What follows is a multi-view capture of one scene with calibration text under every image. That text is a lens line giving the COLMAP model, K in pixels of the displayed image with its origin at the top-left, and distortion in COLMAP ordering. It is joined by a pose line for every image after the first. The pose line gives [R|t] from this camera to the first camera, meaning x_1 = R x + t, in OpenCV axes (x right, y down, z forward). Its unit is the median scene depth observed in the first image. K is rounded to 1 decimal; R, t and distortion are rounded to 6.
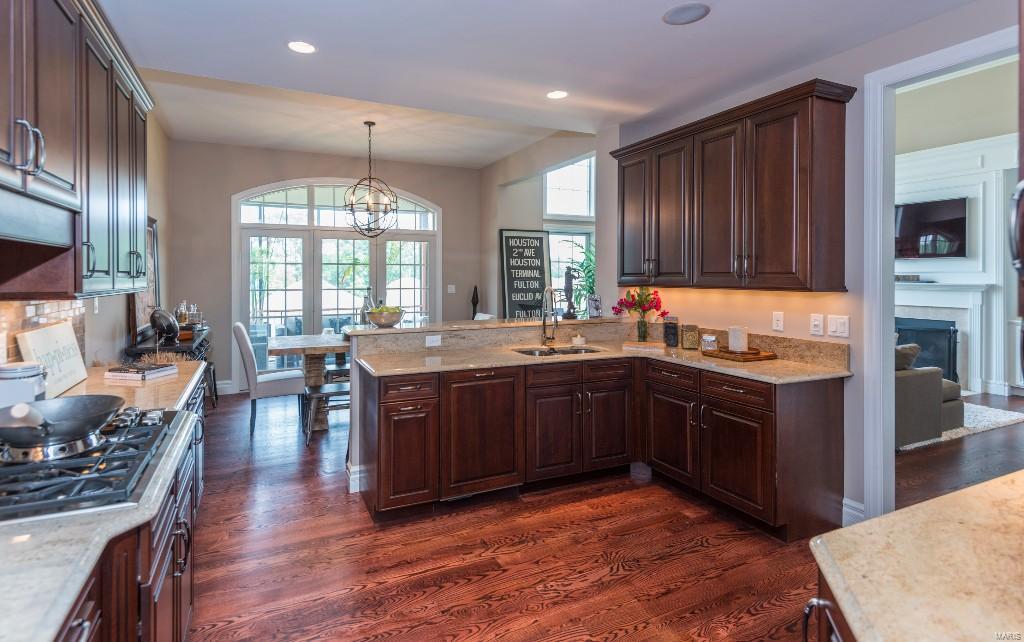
lens RADIAL K [[492.6, 0, 472.7], [0, 492.6, 276.7], [0, 0, 1]] dist [0.001691, 0.000118]
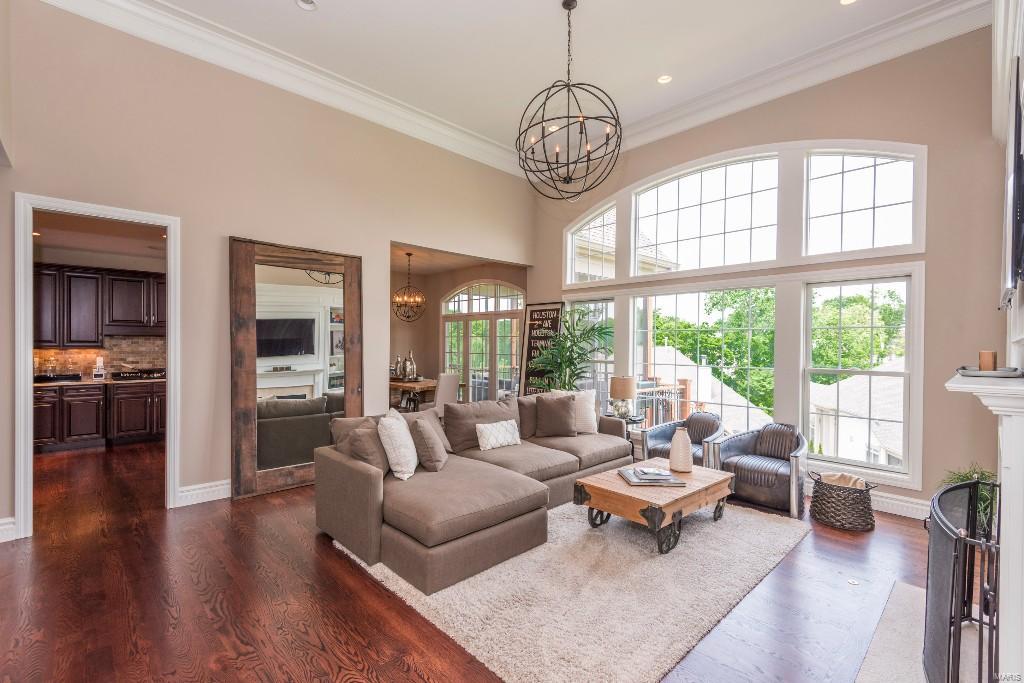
lens RADIAL K [[452.8, 0, 514.1], [0, 452.8, 349.2], [0, 0, 1]] dist [0.002136, -0.000123]
pose [[0.357263, 0.013458, -0.933907, 1.022312], [-0.010780, 0.999889, 0.010285, -0.003605], [0.933942, 0.006393, 0.357368, 0.593576]]
